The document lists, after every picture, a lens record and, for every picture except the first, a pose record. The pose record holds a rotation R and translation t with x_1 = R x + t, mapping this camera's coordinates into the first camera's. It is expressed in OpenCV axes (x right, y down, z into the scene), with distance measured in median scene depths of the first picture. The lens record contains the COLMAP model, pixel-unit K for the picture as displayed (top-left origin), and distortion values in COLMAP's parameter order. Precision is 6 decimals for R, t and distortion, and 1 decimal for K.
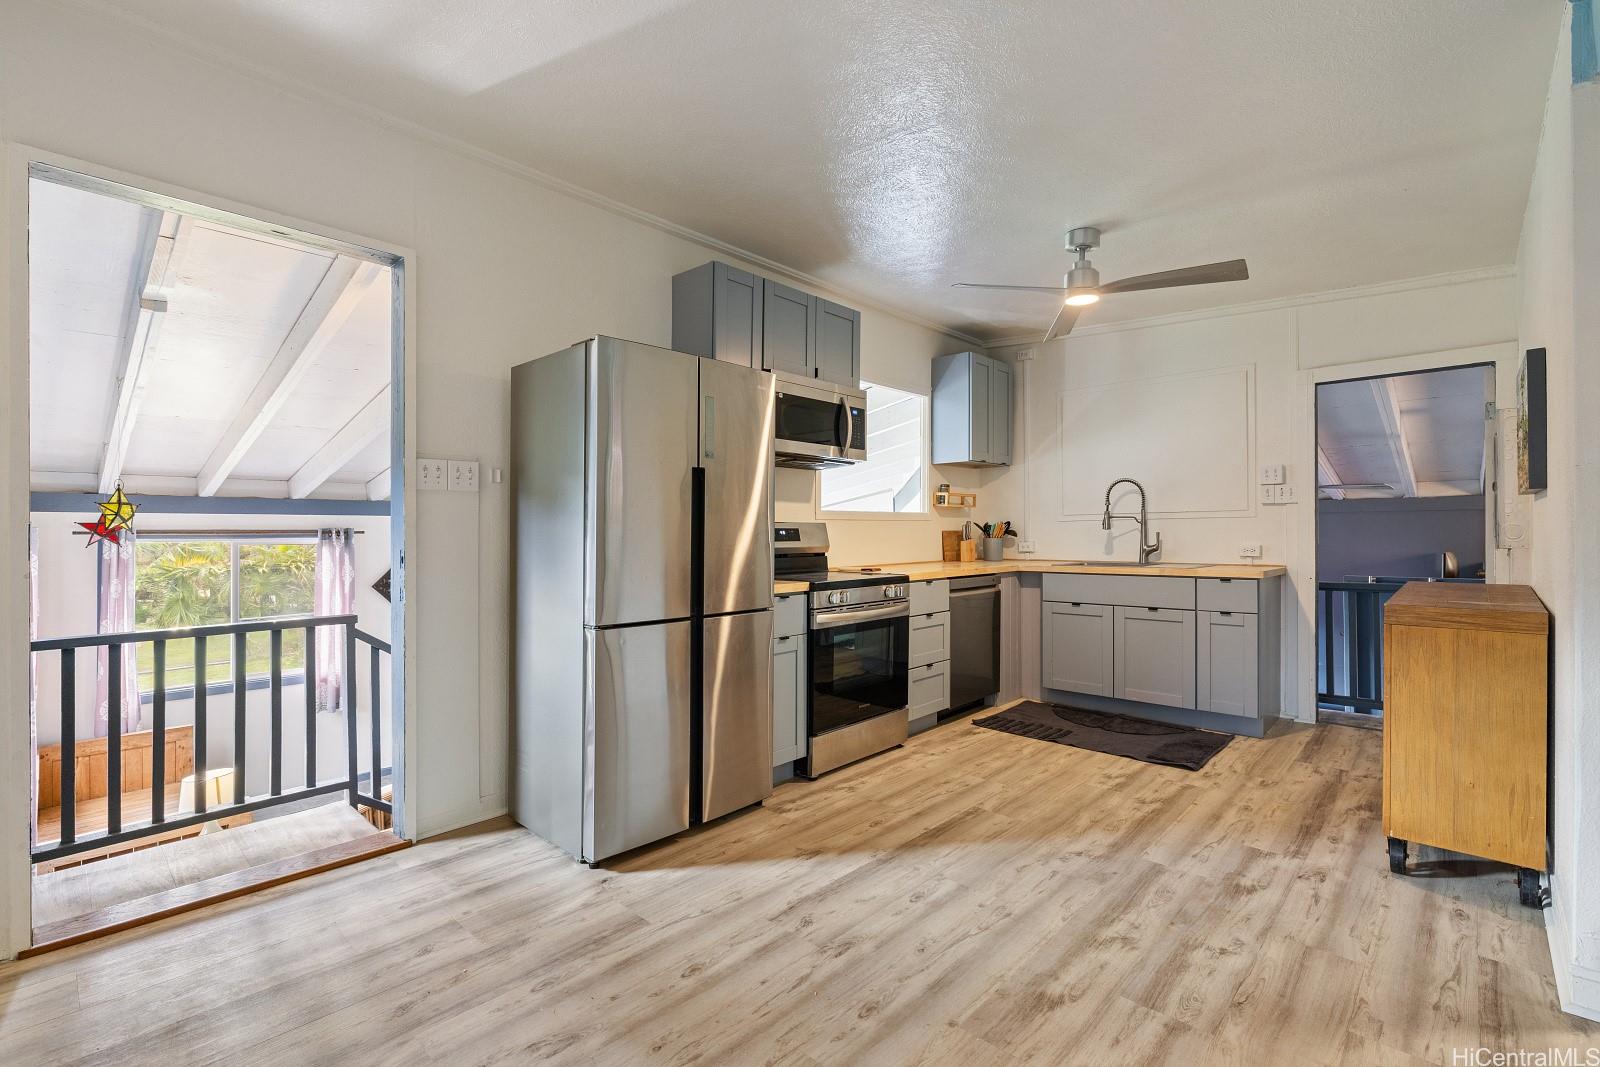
lens RADIAL K [[717.4, 0, 800.0], [0, 717.4, 533.5], [0, 0, 1]] dist [-0.001452, -0.000042]
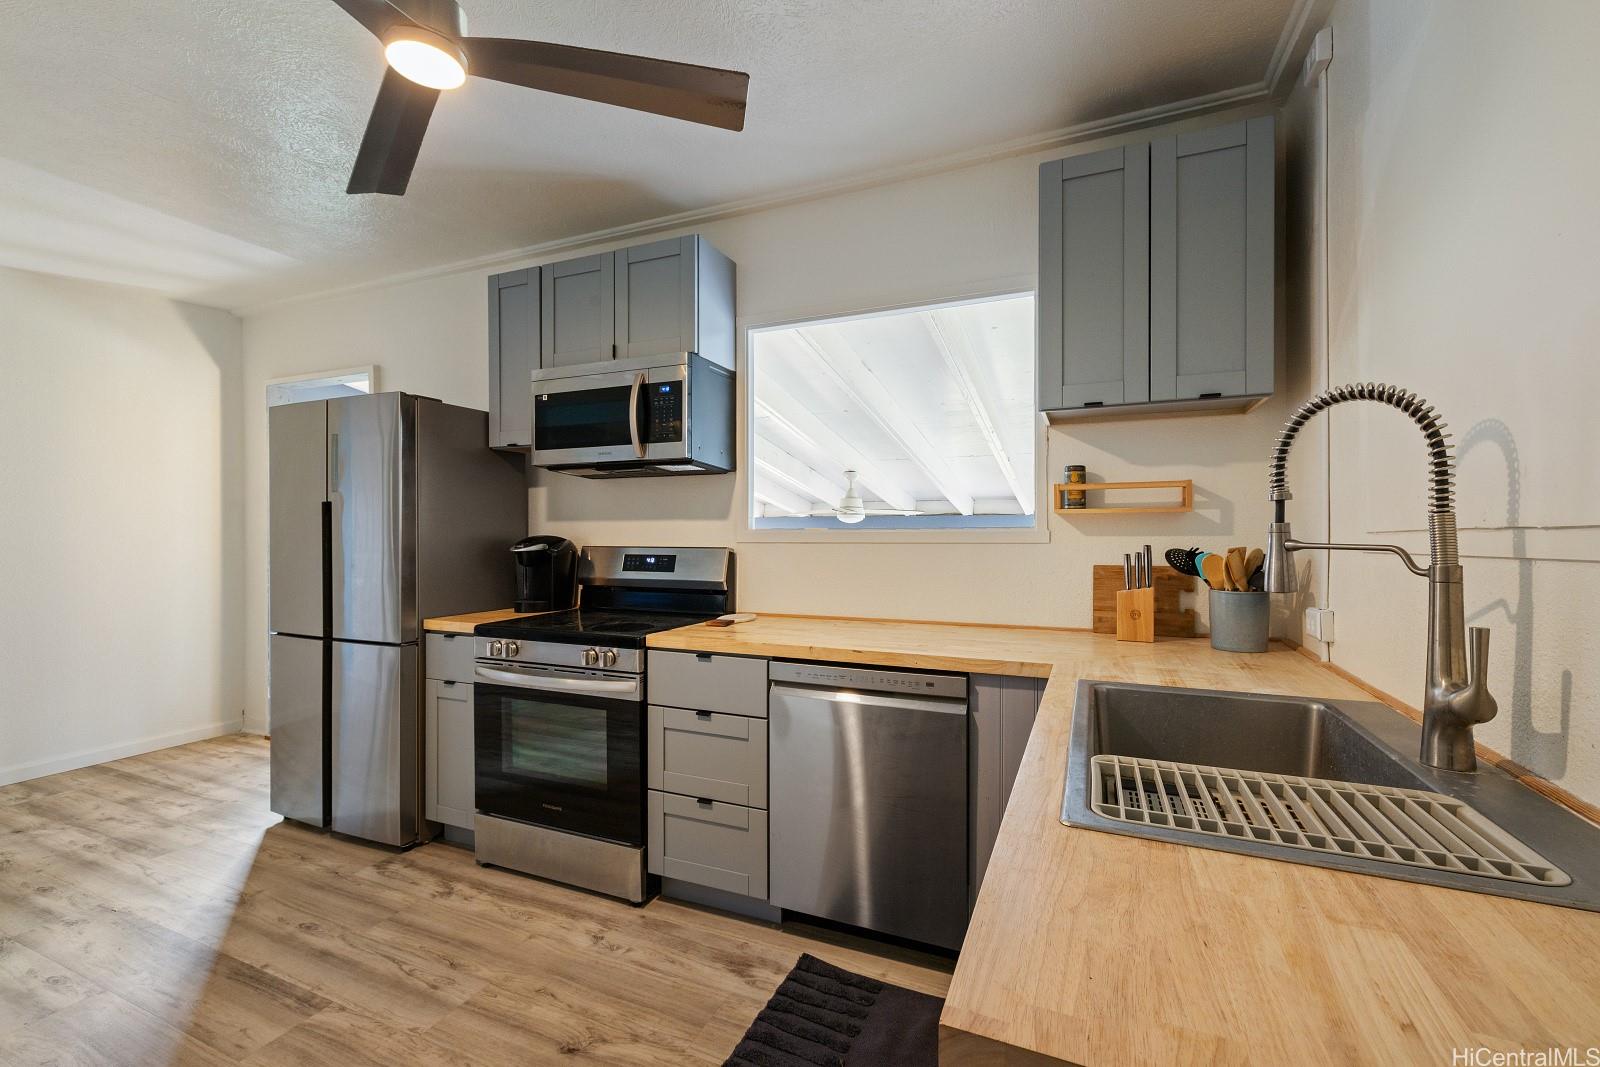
lens RADIAL K [[670.8, 0, 800.0], [0, 670.8, 533.5], [0, 0, 1]] dist [0.002106, 0.000308]
pose [[0.341604, 0.003813, -0.939836, 0.891866], [-0.003408, 0.999990, 0.002818, -0.040973], [0.939838, 0.002241, 0.341613, 1.112180]]
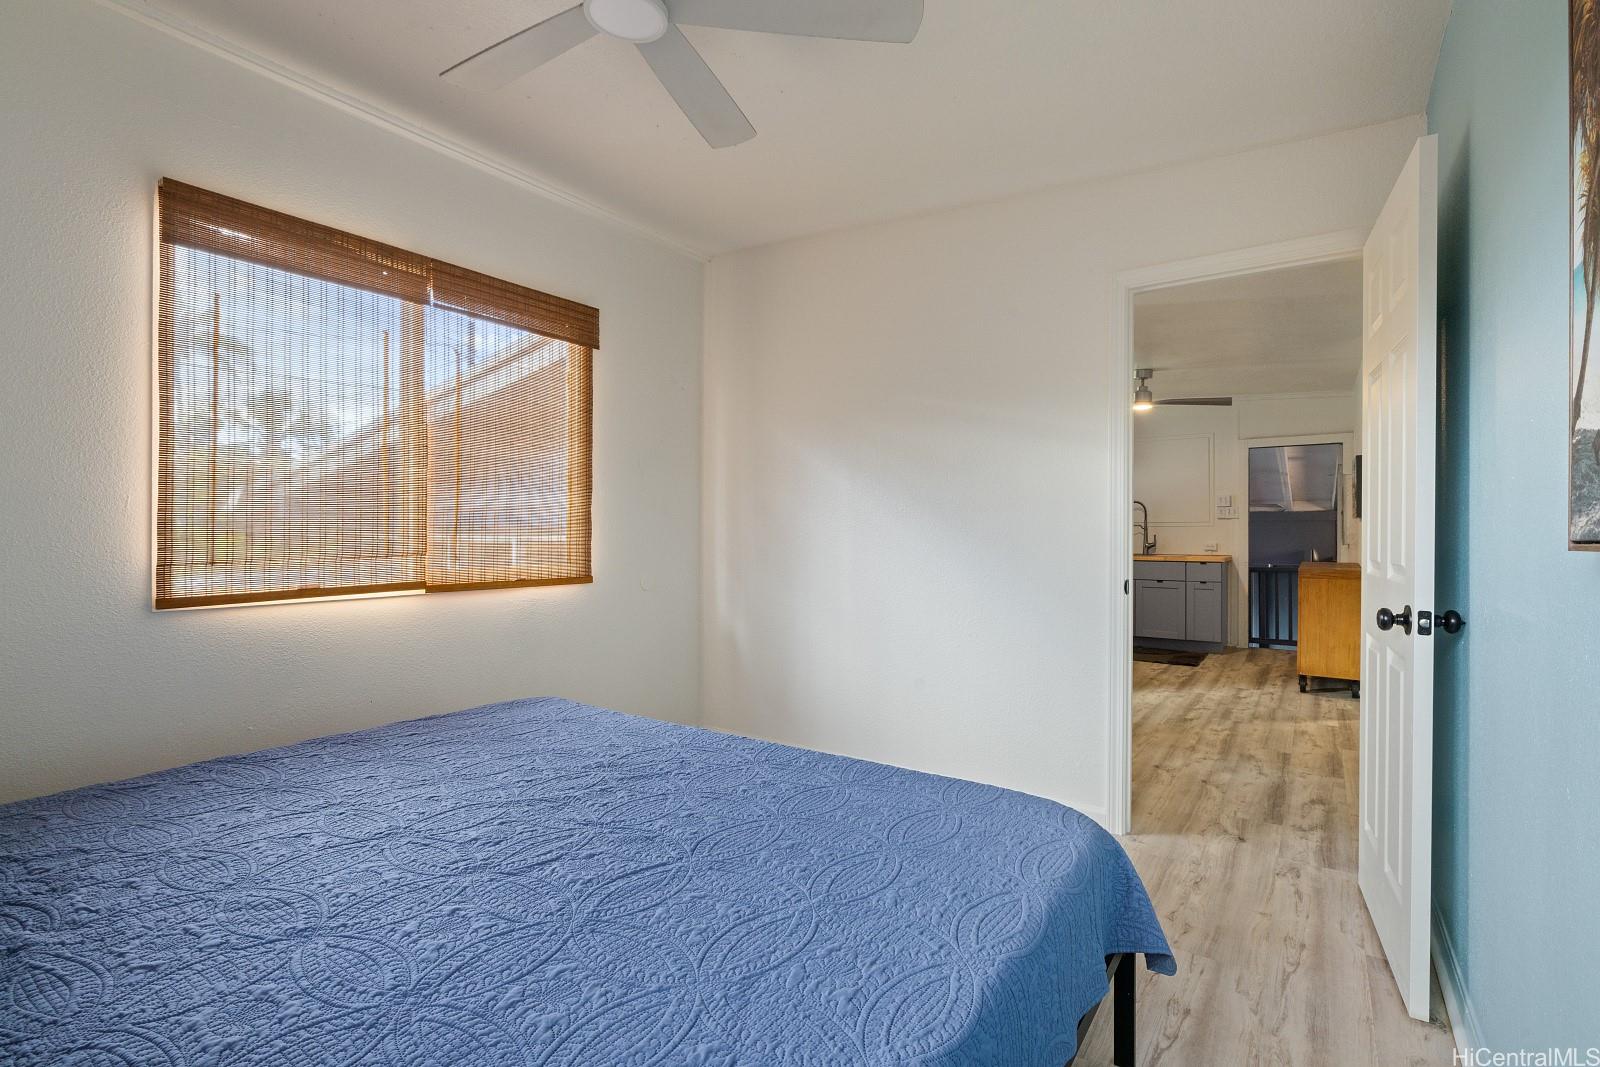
lens RADIAL K [[751.3, 0, 800.0], [0, 751.3, 533.5], [0, 0, 1]] dist [-0.001884, -0.000567]
pose [[0.989087, 0.005560, 0.147227, -0.769233], [-0.005370, 0.999984, -0.001691, 0.002924], [-0.147234, 0.000882, 0.989101, -0.780900]]
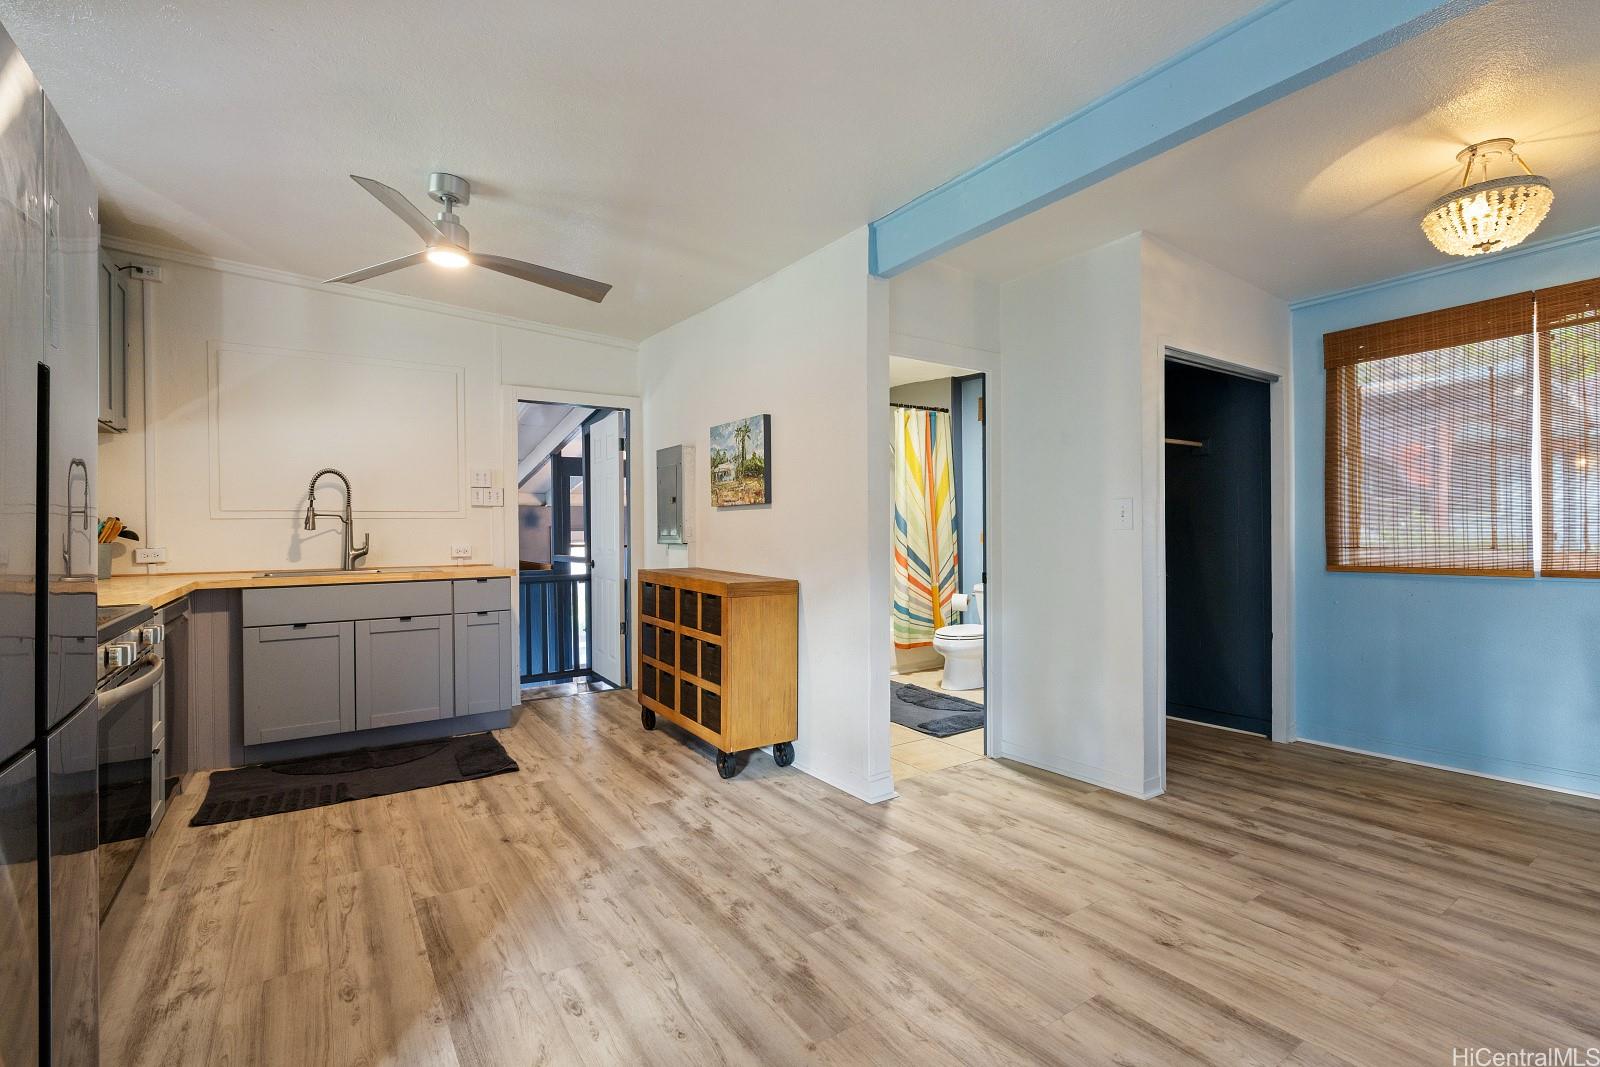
lens RADIAL K [[730.5, 0, 800.0], [0, 730.5, 533.5], [0, 0, 1]] dist [-0.001270, 0.000414]
pose [[0.220854, 0.000192, 0.975307, -0.376570], [0.008535, 0.999961, -0.002129, 0.007199], [-0.975269, 0.008794, 0.220844, 0.415606]]
